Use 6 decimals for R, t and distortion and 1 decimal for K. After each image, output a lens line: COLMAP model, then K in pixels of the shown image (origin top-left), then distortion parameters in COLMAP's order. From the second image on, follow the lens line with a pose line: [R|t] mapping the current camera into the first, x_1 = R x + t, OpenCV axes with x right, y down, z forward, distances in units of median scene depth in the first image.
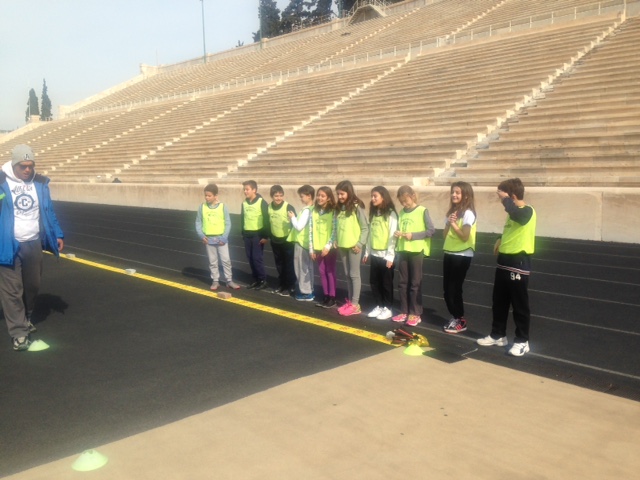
lens RADIAL K [[624.9, 0, 320.0], [0, 624.9, 240.0], [0, 0, 1]] dist [0.105589, -0.227980]
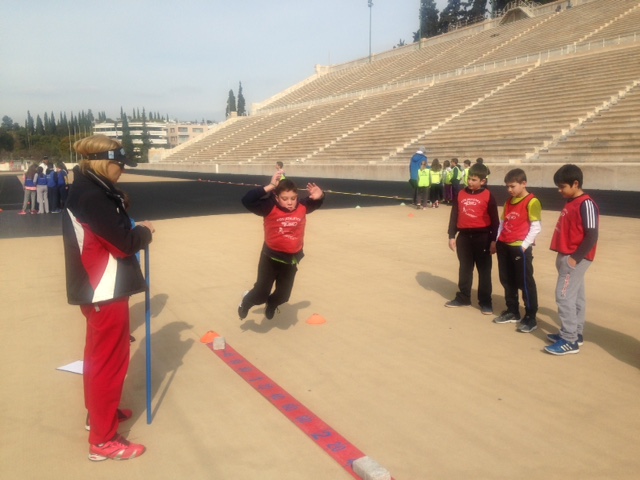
lens RADIAL K [[624.9, 0, 320.0], [0, 624.9, 240.0], [0, 0, 1]] dist [0.105589, -0.227980]
pose [[0.969768, 0.032828, -0.241810, 0.036793], [-0.027534, 0.999302, 0.025242, 0.035536], [0.242470, -0.017821, 0.969995, -0.303808]]
